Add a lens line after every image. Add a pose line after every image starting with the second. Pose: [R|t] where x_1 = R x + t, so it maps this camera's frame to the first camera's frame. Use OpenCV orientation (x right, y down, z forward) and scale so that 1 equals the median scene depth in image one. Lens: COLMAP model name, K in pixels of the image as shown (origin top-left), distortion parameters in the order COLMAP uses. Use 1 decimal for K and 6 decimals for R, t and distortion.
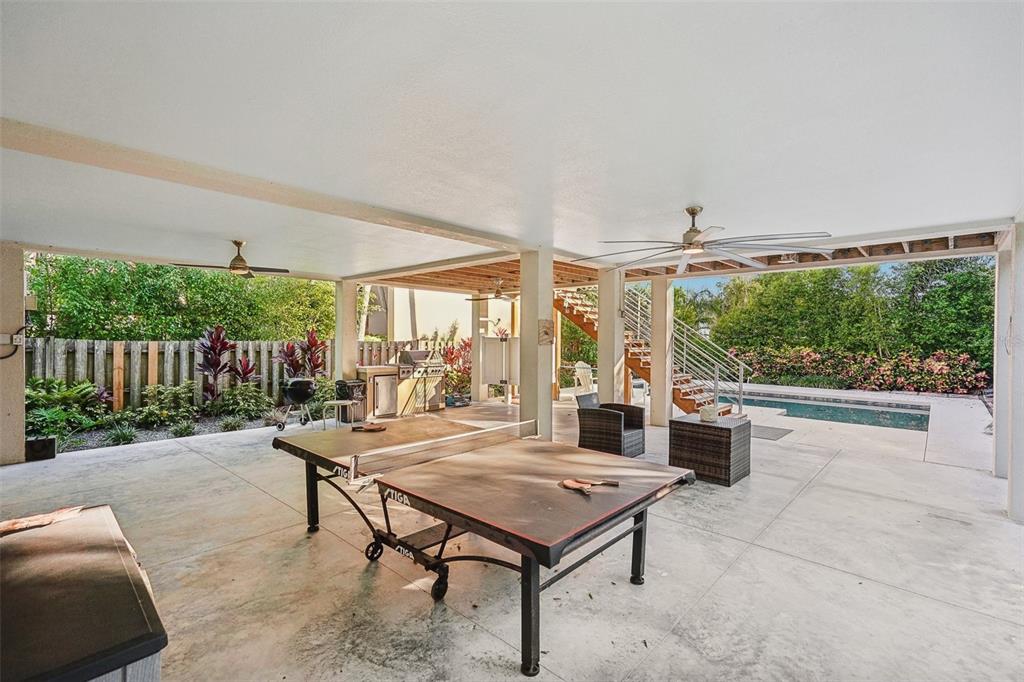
lens RADIAL K [[466.9, 0, 510.6], [0, 466.9, 340.0], [0, 0, 1]] dist [0.002771, 0.000924]
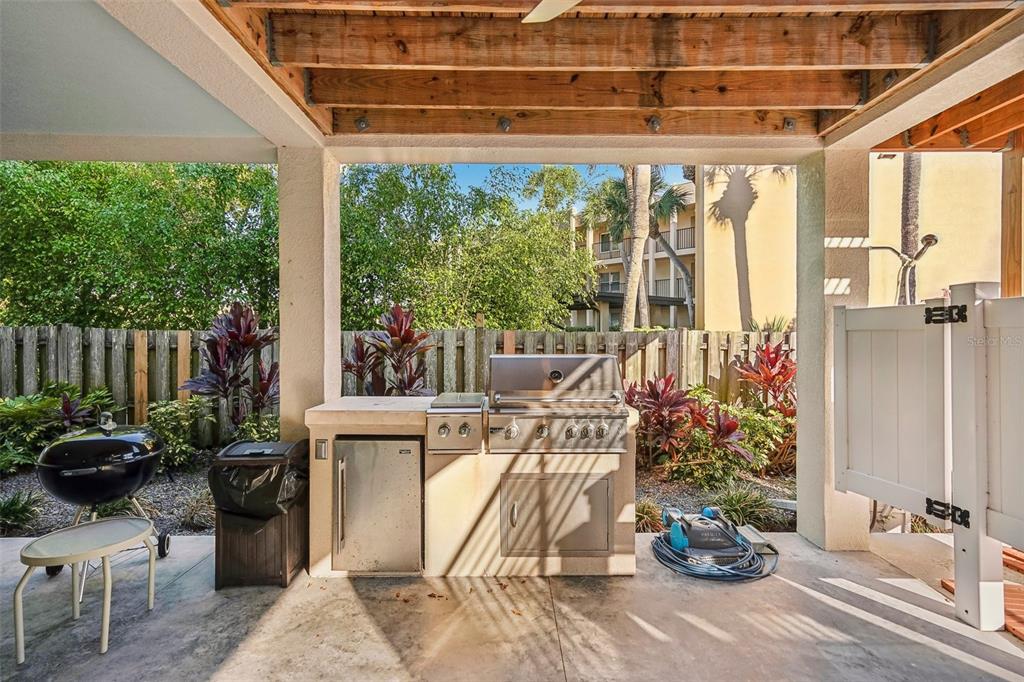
lens RADIAL K [[466.9, 0, 506.1], [0, 466.9, 333.5], [0, 0, 1]] dist [0.002771, 0.000924]
pose [[0.678838, -0.004610, -0.734274, 0.006794], [0.001479, 0.999987, -0.004910, 0.009557], [0.734287, 0.002247, 0.678836, 0.822449]]
